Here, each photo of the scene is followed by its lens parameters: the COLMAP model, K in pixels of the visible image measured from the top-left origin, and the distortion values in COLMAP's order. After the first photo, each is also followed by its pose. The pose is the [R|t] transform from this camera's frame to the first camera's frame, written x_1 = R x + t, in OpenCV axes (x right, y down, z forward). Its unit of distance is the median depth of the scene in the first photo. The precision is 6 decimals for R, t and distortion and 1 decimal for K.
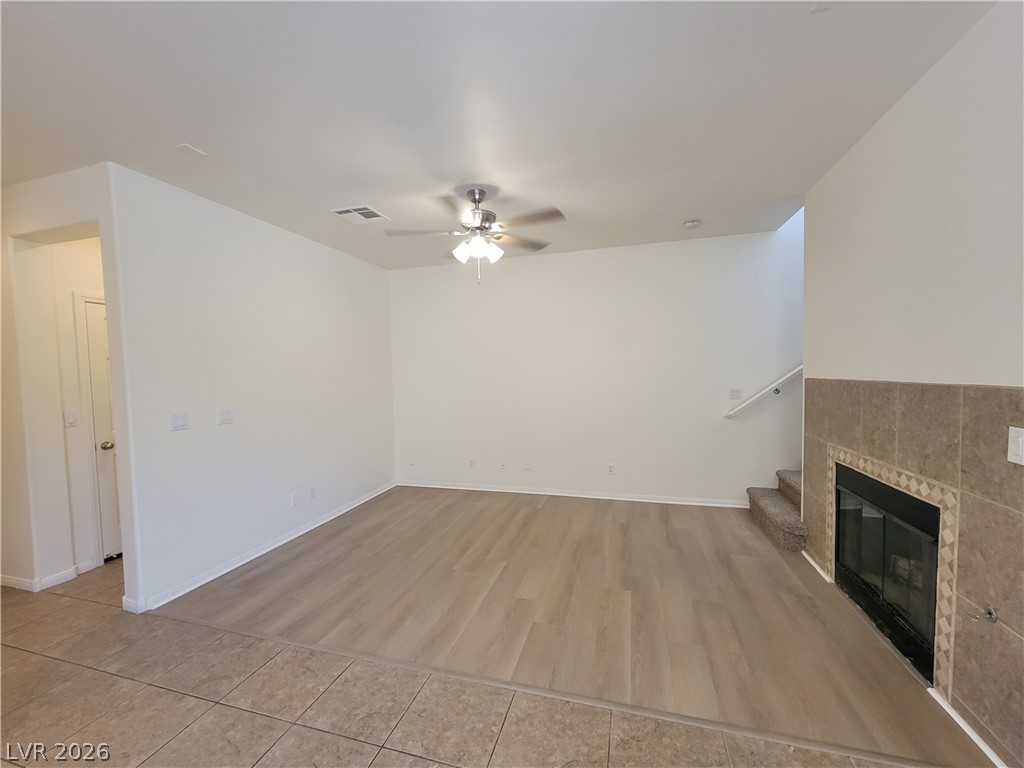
lens RADIAL K [[420.0, 0, 507.8], [0, 420.0, 389.2], [0, 0, 1]] dist [0.001339, -0.002259]
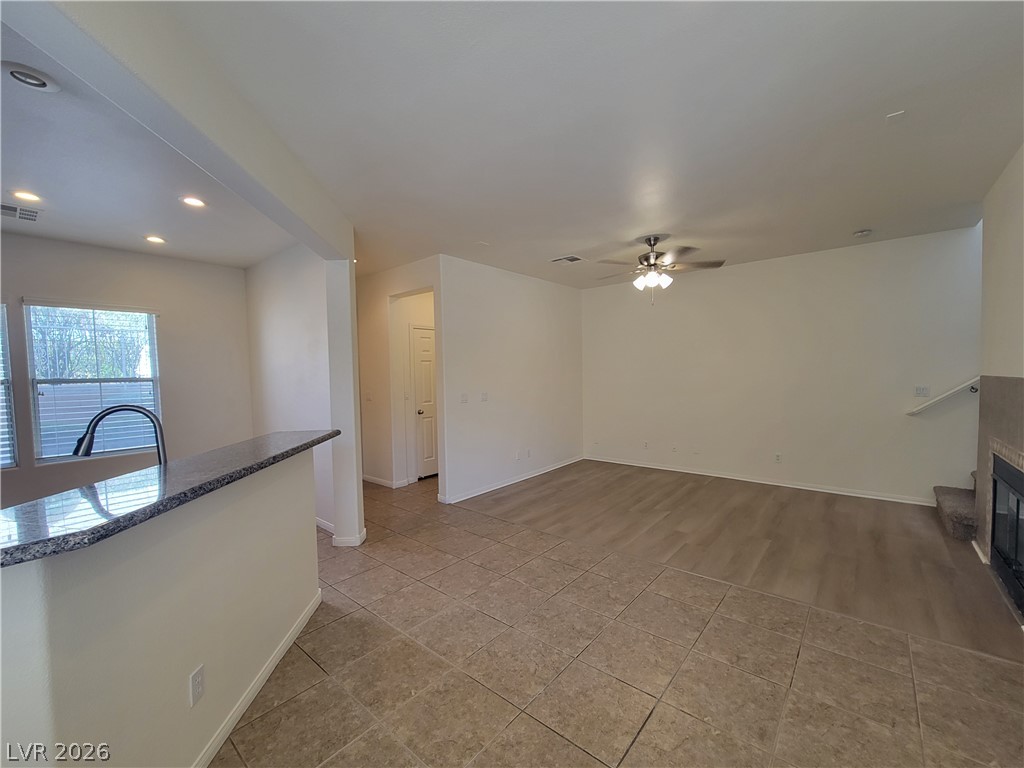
lens RADIAL K [[420.0, 0, 506.8], [0, 420.0, 389.0], [0, 0, 1]] dist [0.001339, -0.002259]
pose [[0.913025, 0.021394, -0.407341, 0.067810], [-0.019676, 0.999771, 0.008408, 0.023623], [0.407428, 0.000338, 0.913237, -0.493178]]
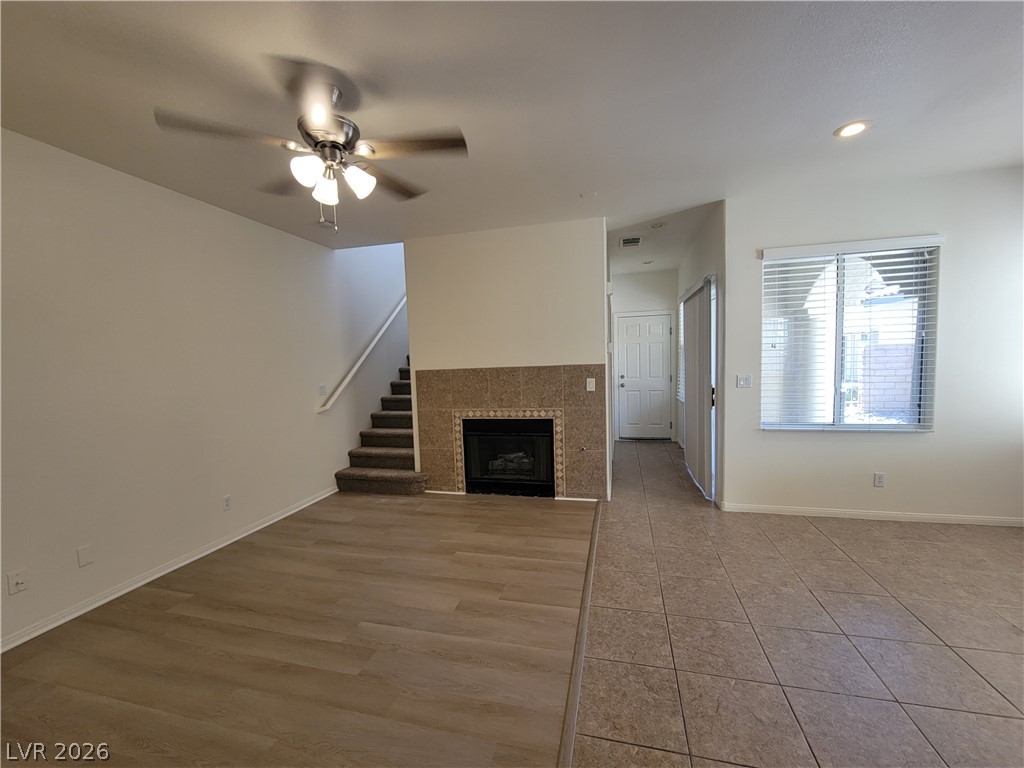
lens RADIAL K [[420.0, 0, 507.0], [0, 420.0, 389.6], [0, 0, 1]] dist [0.001339, -0.002259]
pose [[-0.029747, -0.052497, 0.998178, -0.834637], [0.079820, 0.995306, 0.054725, -0.017145], [-0.996365, 0.081303, -0.025417, 0.845468]]
